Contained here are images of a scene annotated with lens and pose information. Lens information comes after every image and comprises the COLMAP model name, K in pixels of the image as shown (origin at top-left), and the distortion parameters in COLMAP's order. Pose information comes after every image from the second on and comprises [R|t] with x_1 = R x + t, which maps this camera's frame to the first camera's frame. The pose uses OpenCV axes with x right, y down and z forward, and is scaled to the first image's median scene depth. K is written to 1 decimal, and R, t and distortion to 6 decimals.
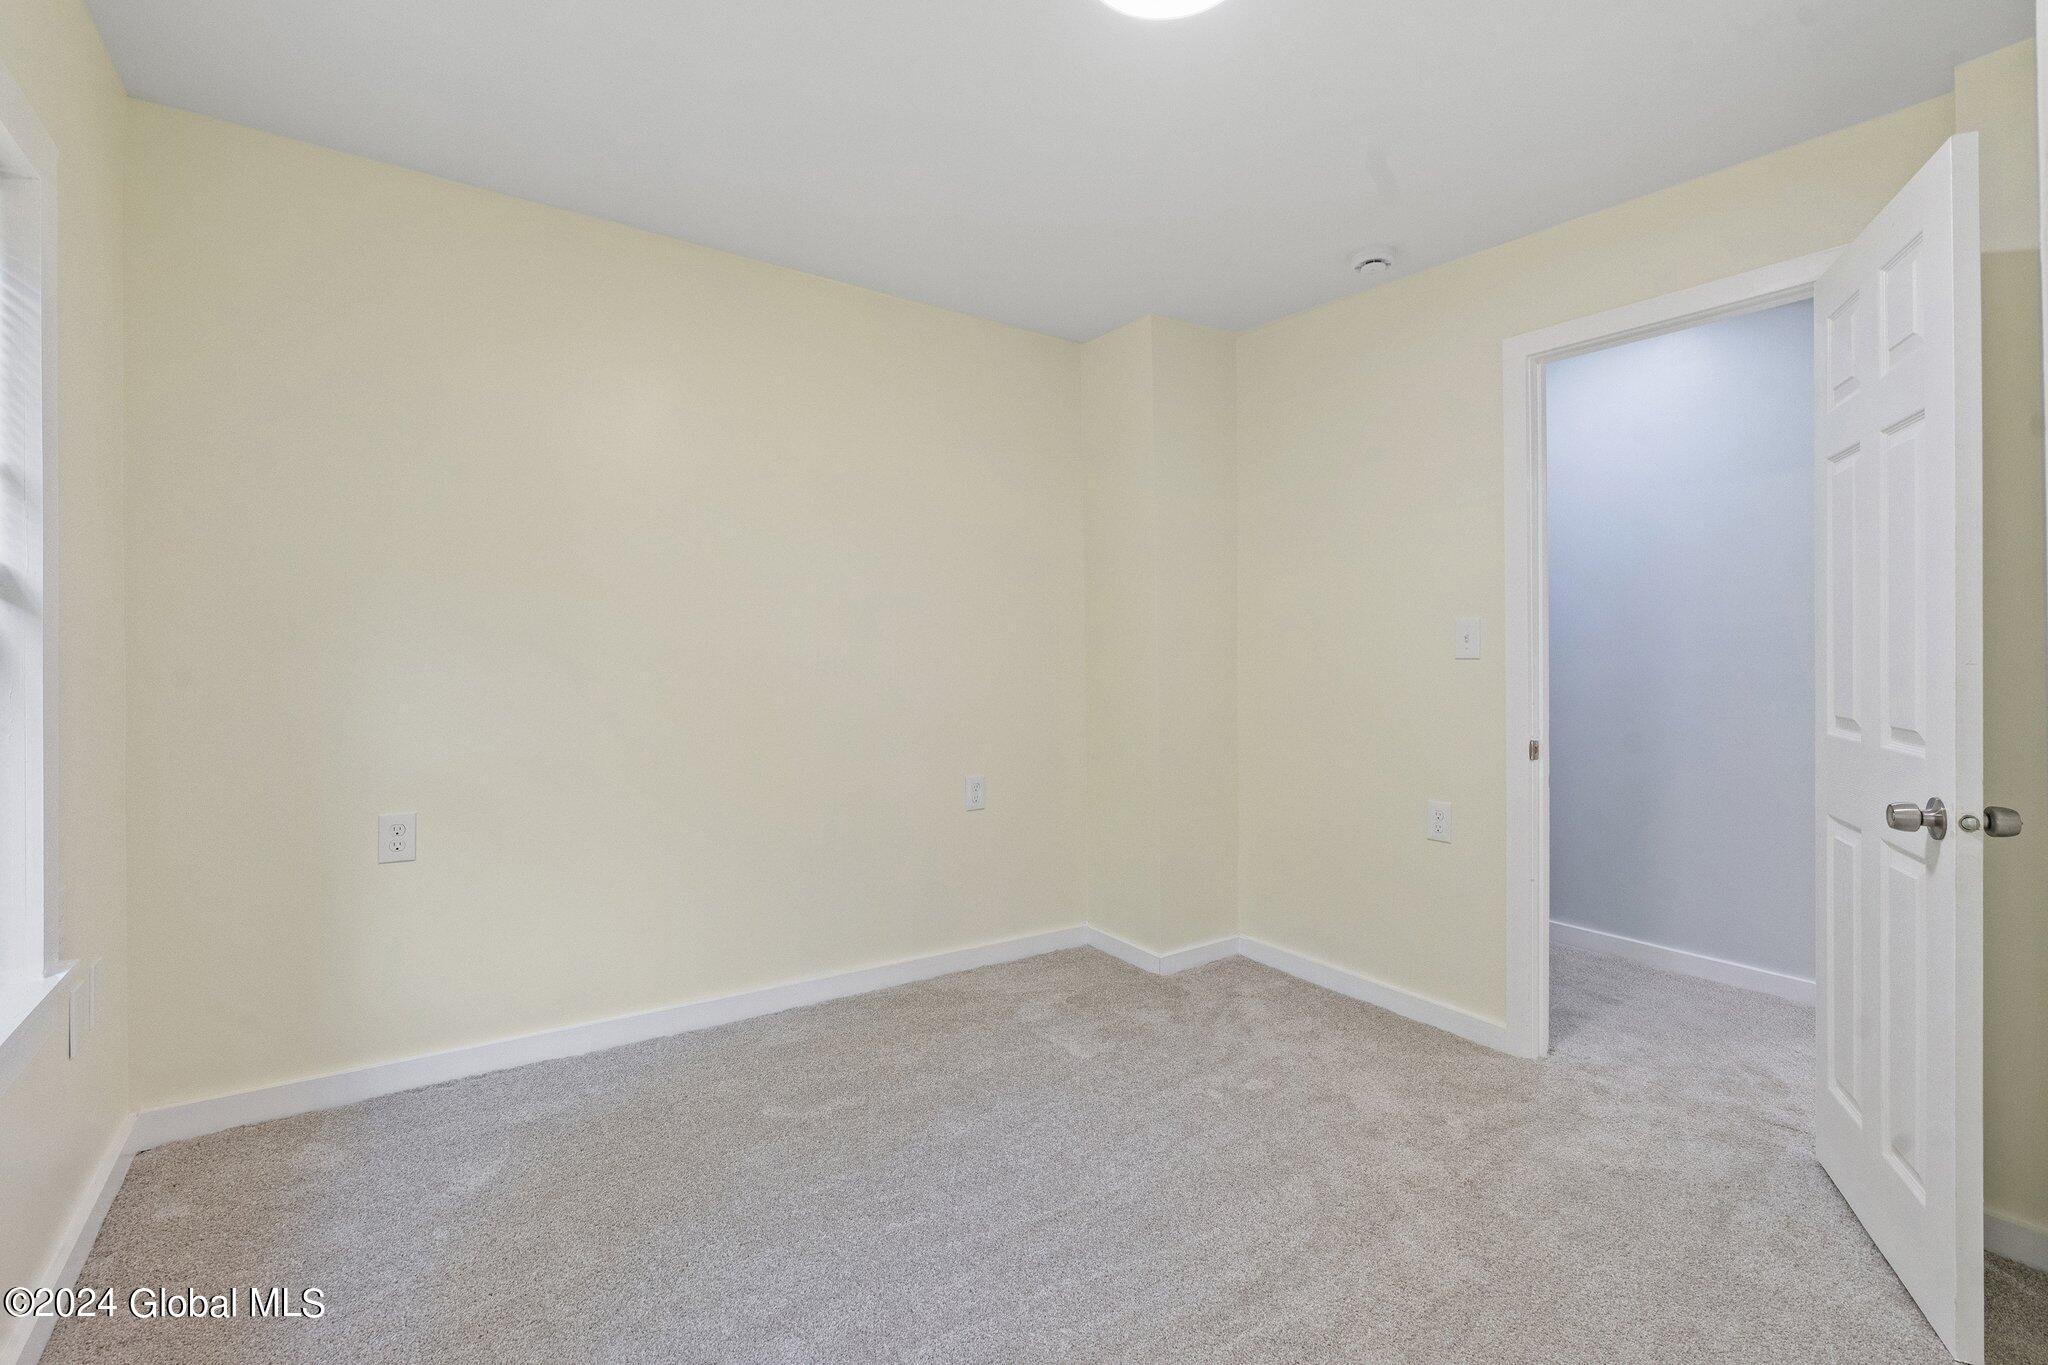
lens RADIAL K [[927.1, 0, 1020.2], [0, 927.1, 674.9], [0, 0, 1]] dist [-0.013888, 0.005093]
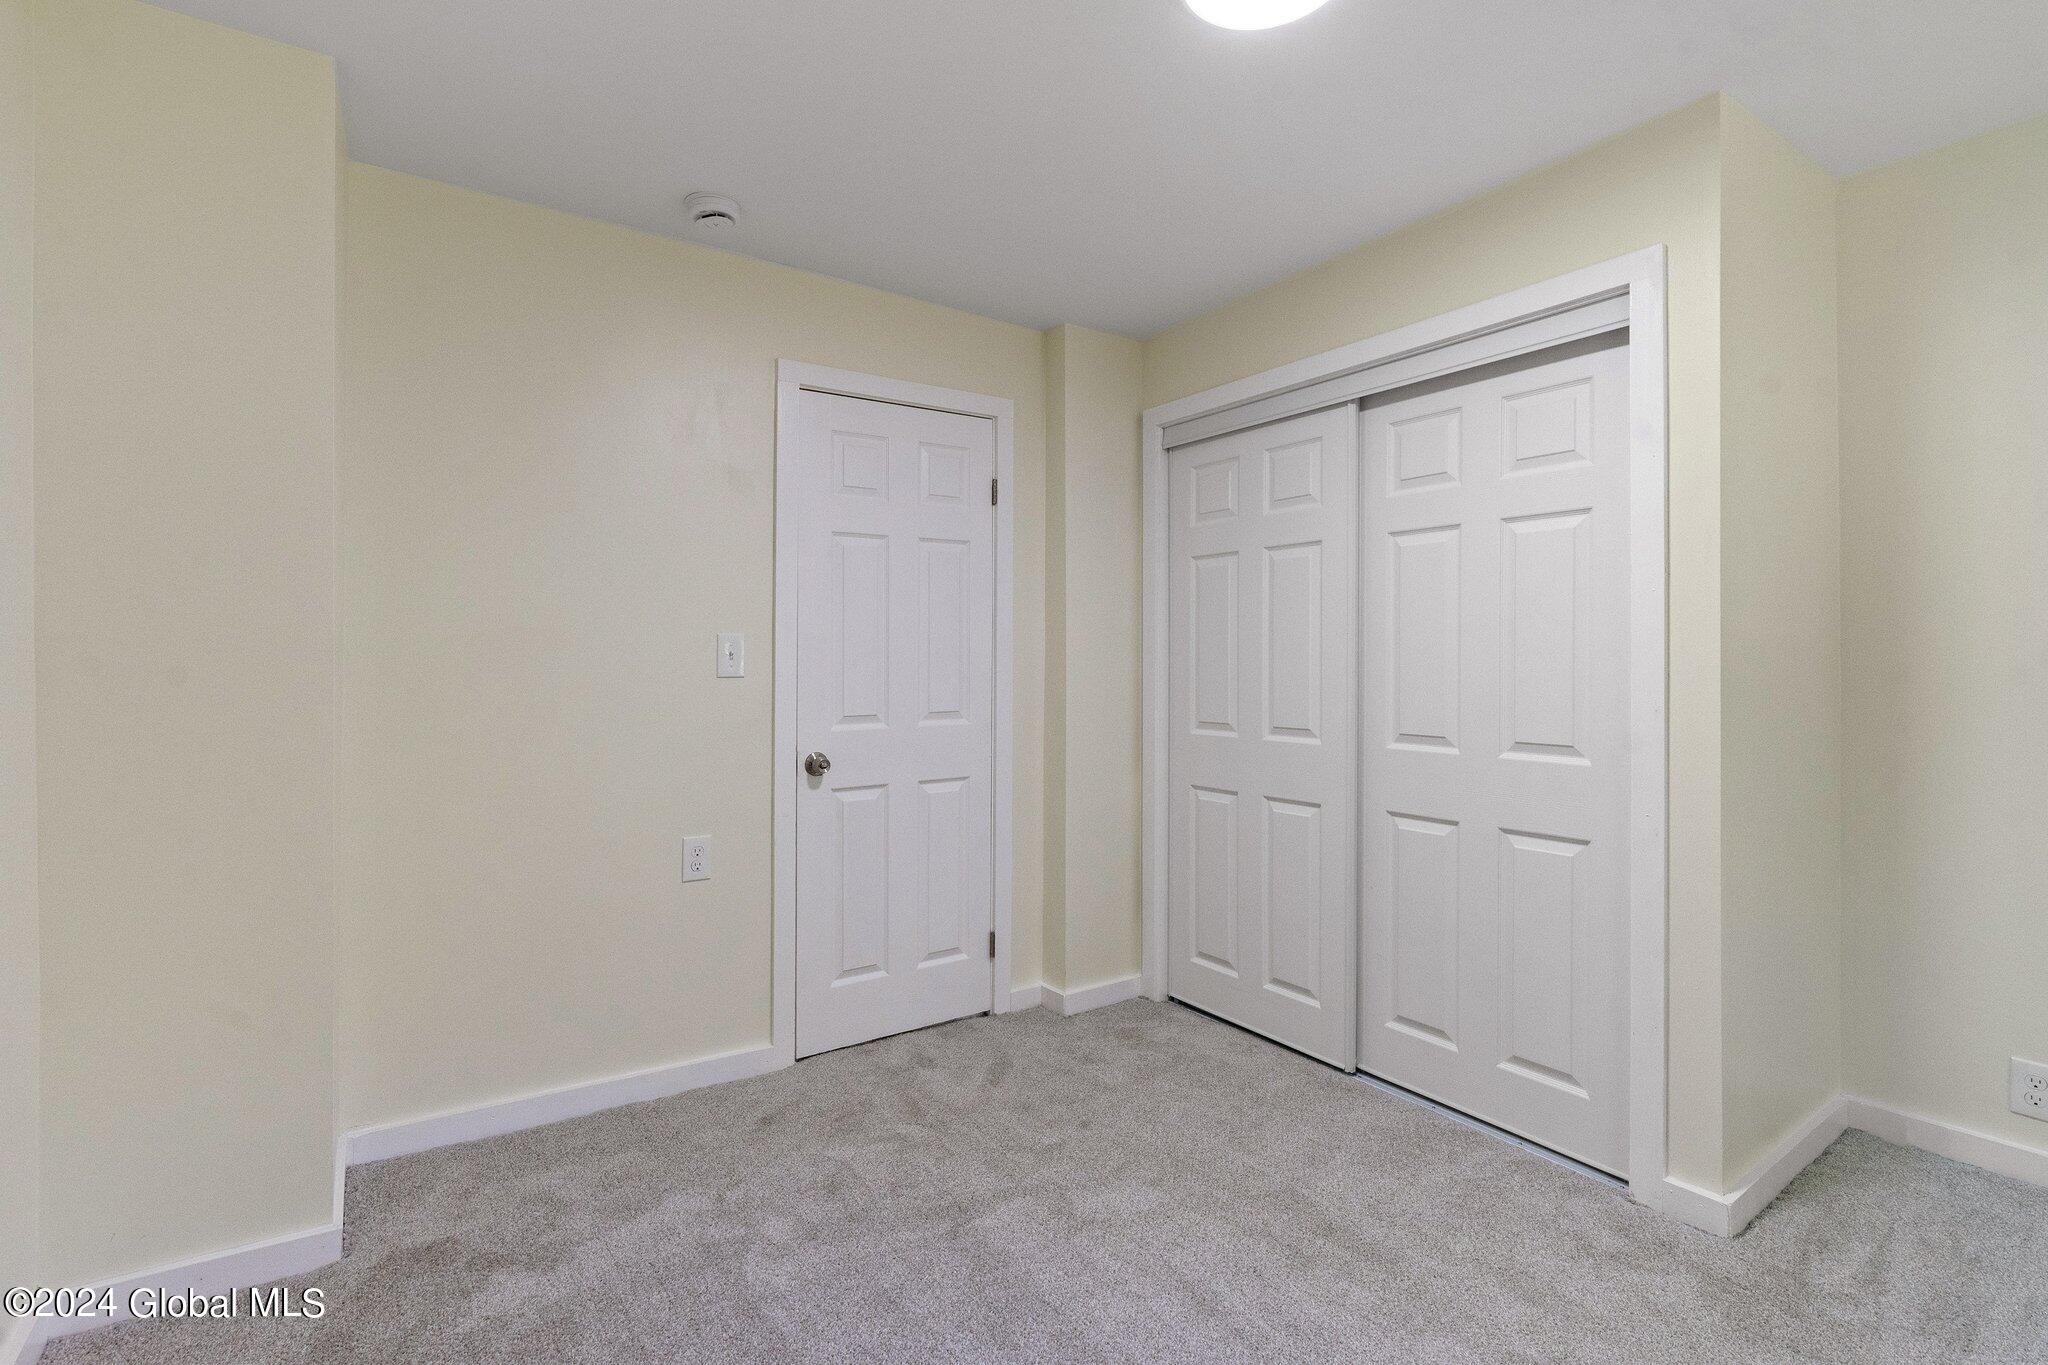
lens RADIAL K [[927.1, 0, 1020.2], [0, 927.1, 674.9], [0, 0, 1]] dist [-0.013888, 0.005093]
pose [[0.031535, -0.011107, 0.999441, -0.430190], [0.028413, 0.999544, 0.010212, -0.019112], [-0.999099, 0.028075, 0.031837, 0.650047]]
